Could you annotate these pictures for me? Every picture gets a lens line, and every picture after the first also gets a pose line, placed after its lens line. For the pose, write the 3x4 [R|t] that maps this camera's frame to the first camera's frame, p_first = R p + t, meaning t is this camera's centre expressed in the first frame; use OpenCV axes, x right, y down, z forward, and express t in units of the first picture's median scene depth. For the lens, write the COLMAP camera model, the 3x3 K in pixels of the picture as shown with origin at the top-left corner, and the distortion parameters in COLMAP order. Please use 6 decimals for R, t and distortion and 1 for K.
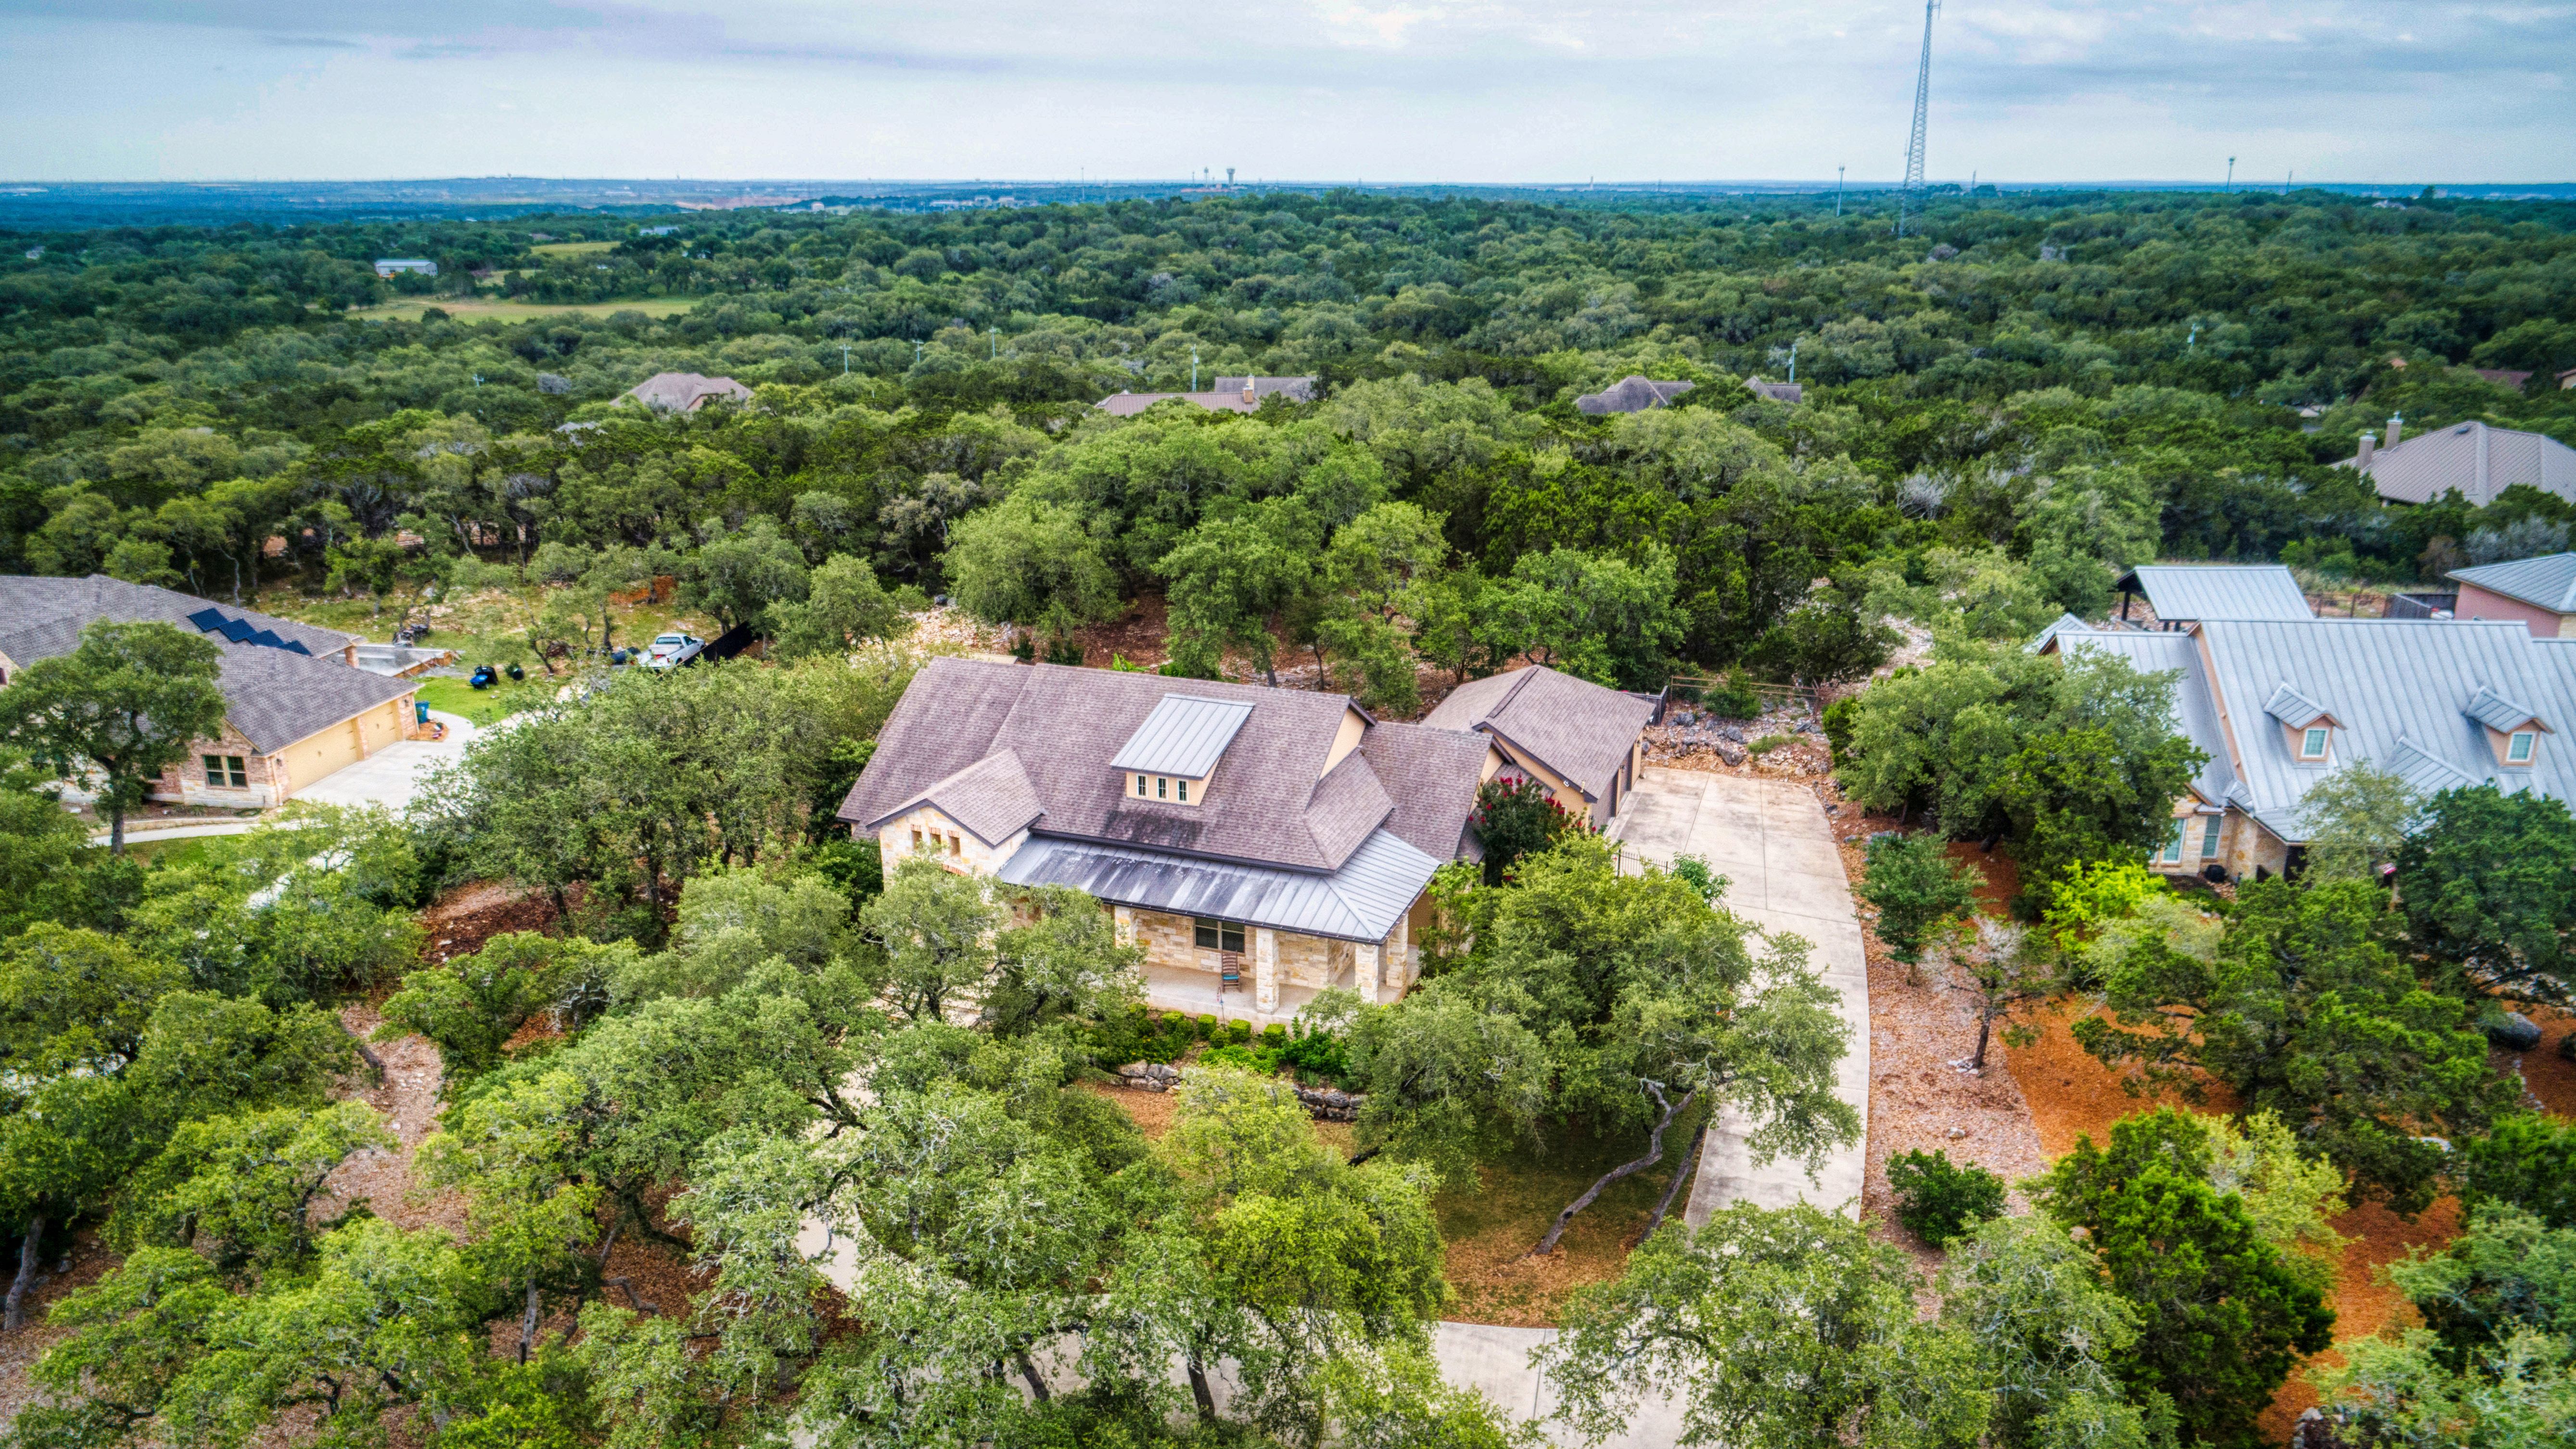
lens RADIAL K [[1791.8, 0, 1286.9], [0, 1791.8, 741.7], [0, 0, 1]] dist [0.000873, 0.007625]
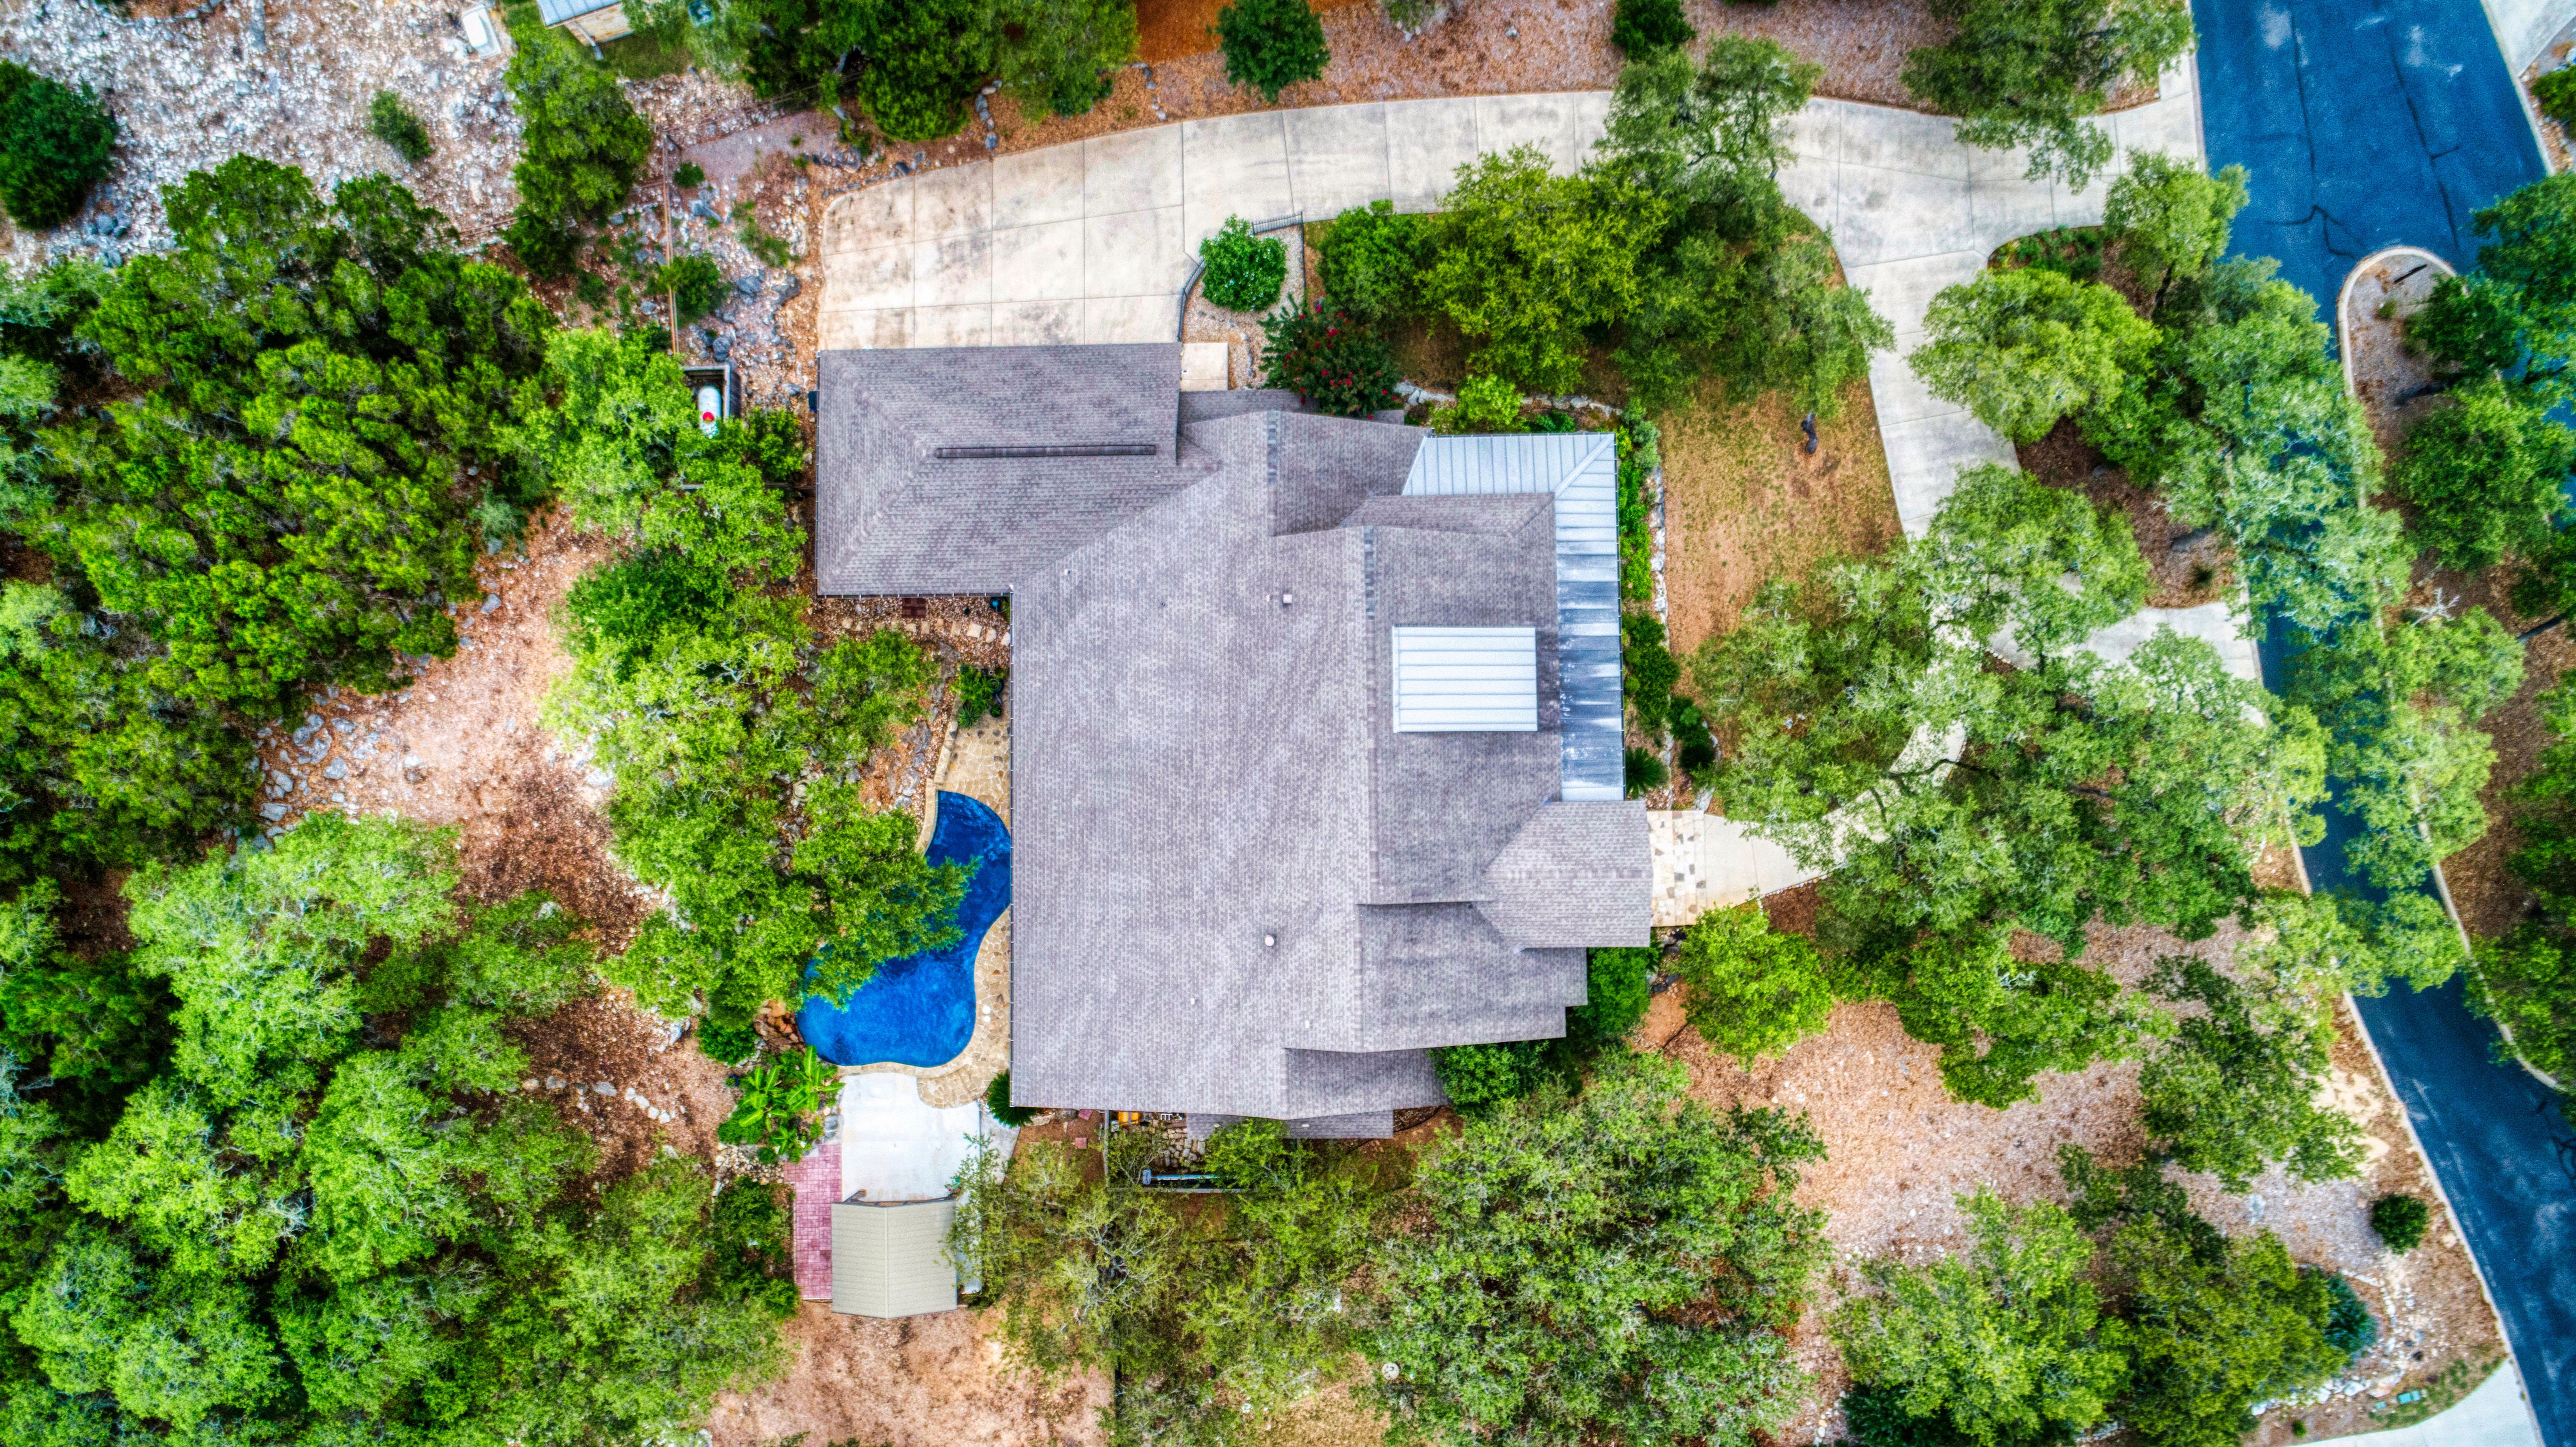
lens RADIAL K [[1791.7, 0, 1289.9], [0, 1791.7, 722.6], [0, 0, 1]] dist [0.000873, 0.007625]
pose [[-0.367126, -0.927254, 0.073605, -0.013836], [0.299507, -0.042924, 0.953128, -0.114417], [-0.880633, 0.371964, 0.293478, 0.098212]]
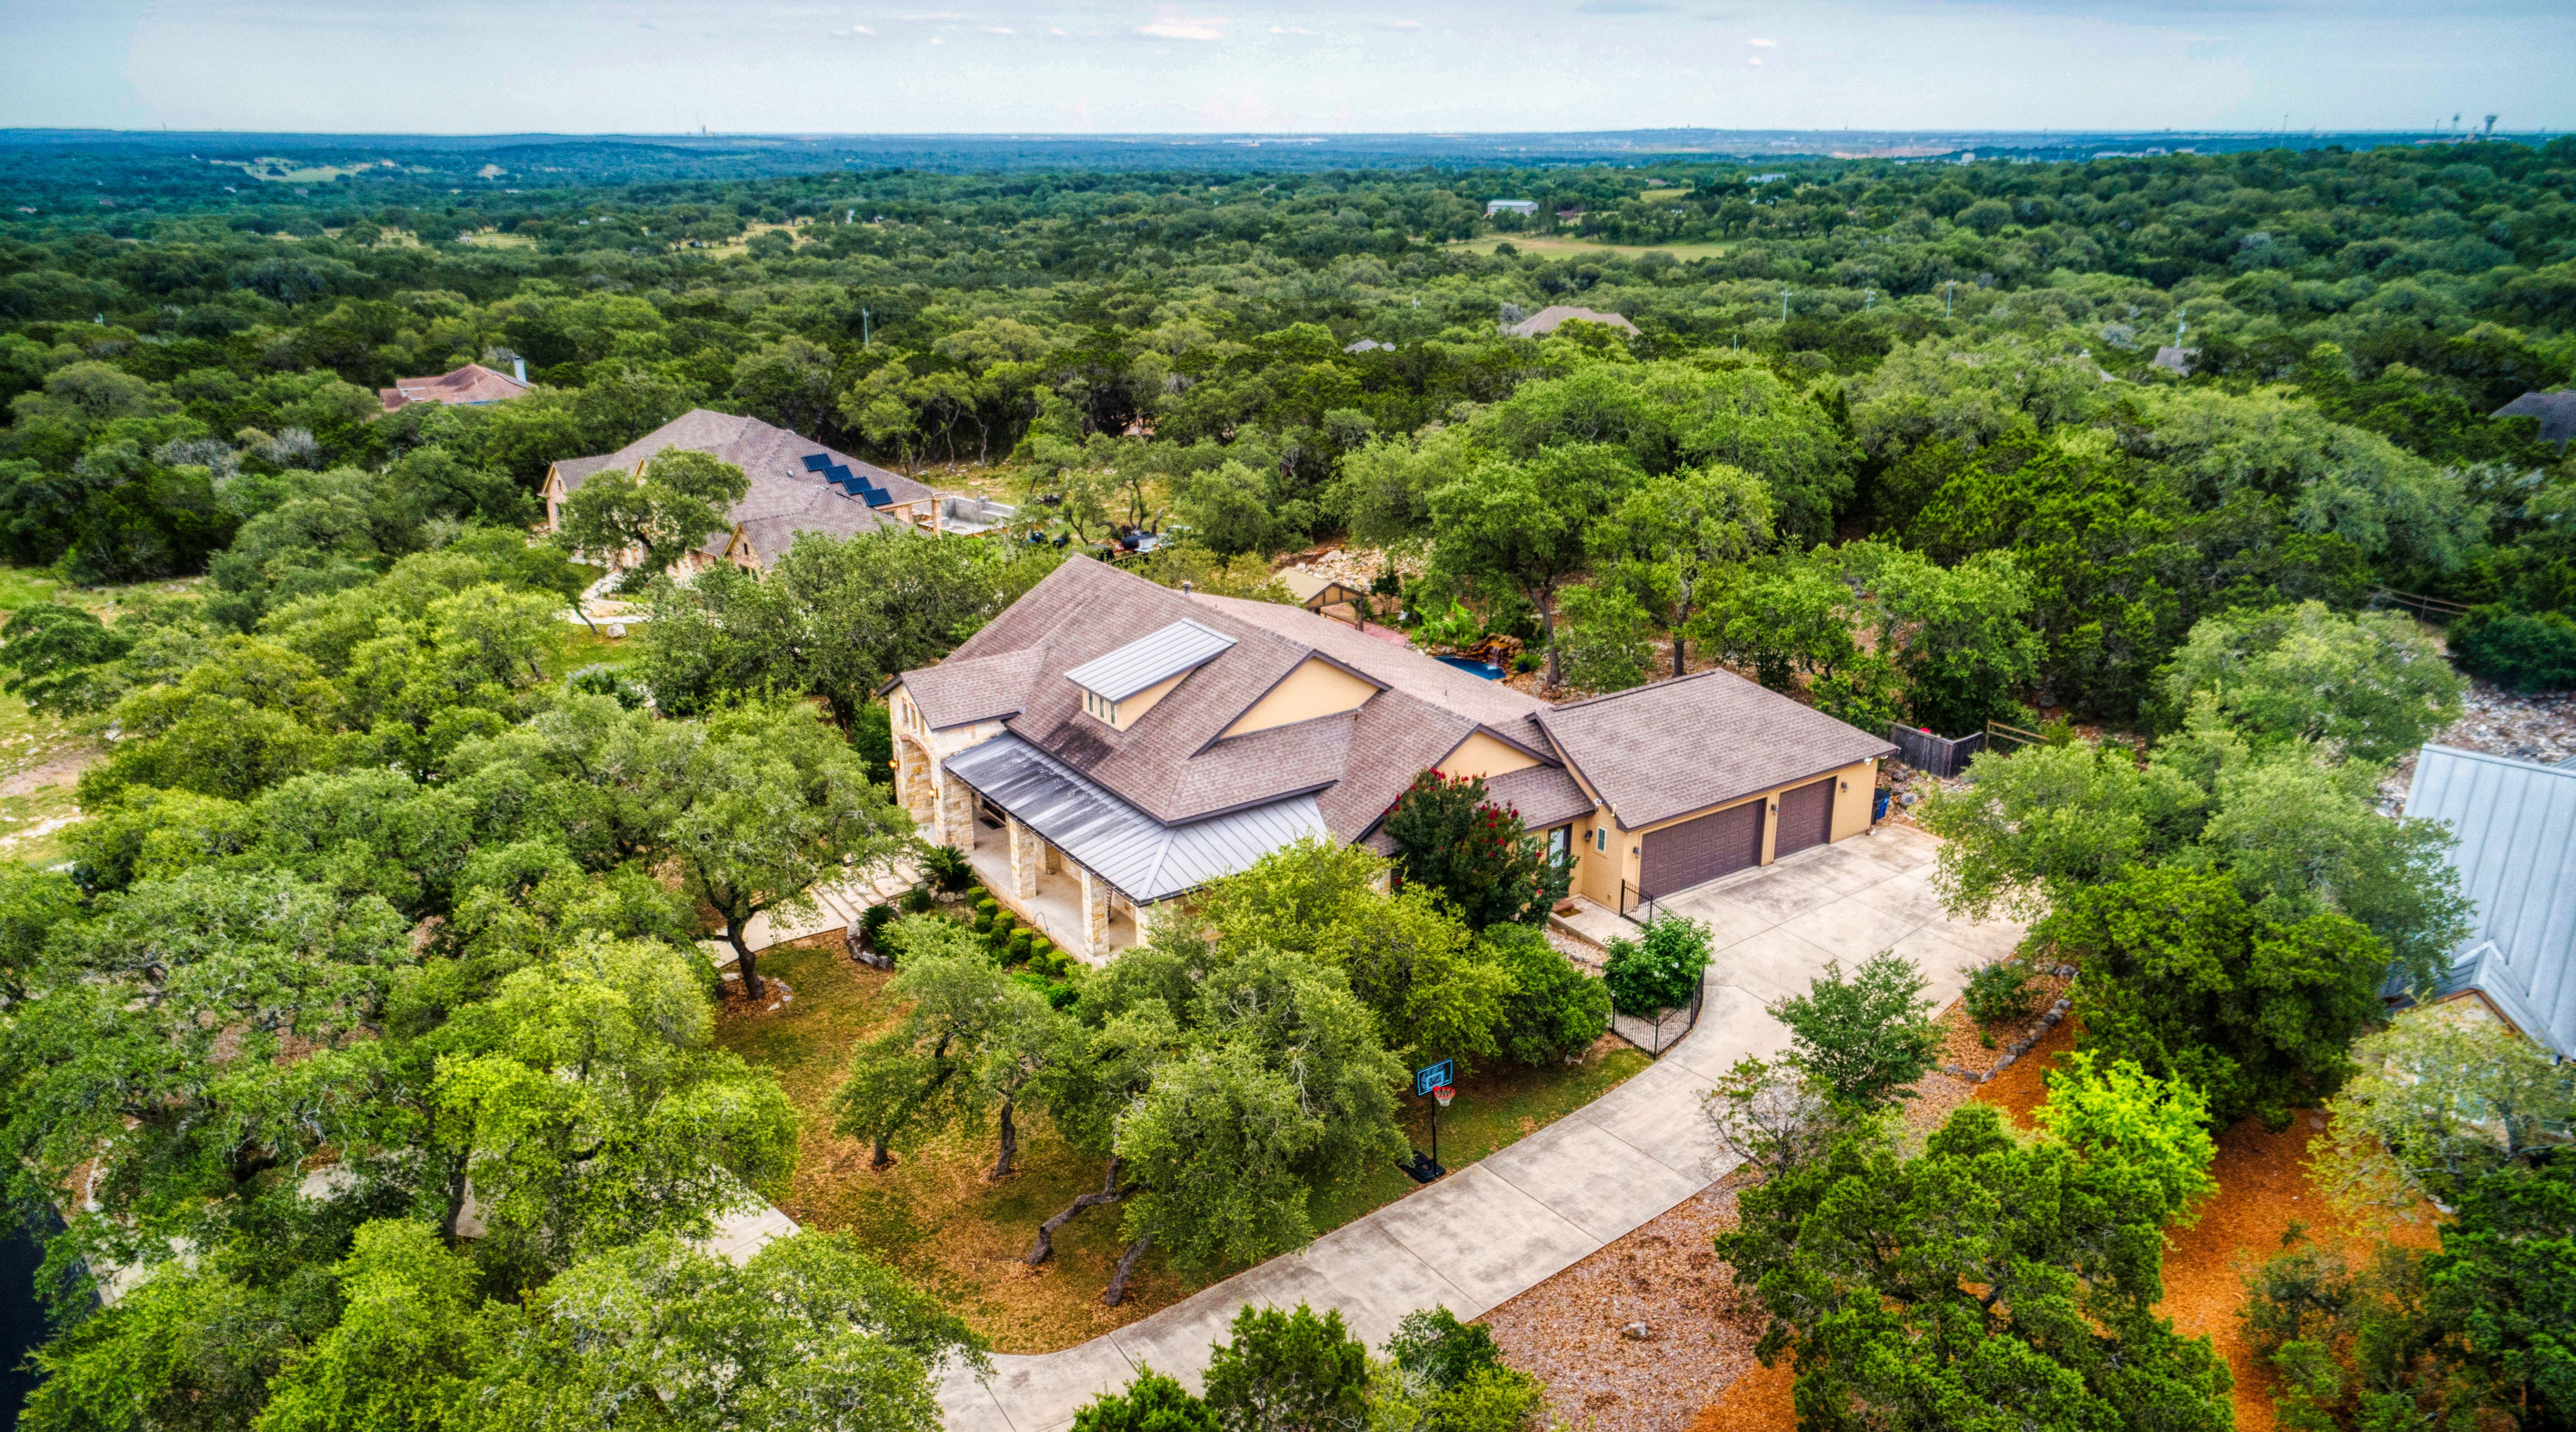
lens RADIAL K [[1792.0, 0, 1286.9], [0, 1792.0, 702.7], [0, 0, 1]] dist [0.000873, 0.007625]
pose [[0.818731, 0.175307, -0.546761, 0.063746], [-0.172823, 0.983331, 0.056496, -0.005631], [0.547551, 0.048238, 0.835381, 0.029027]]
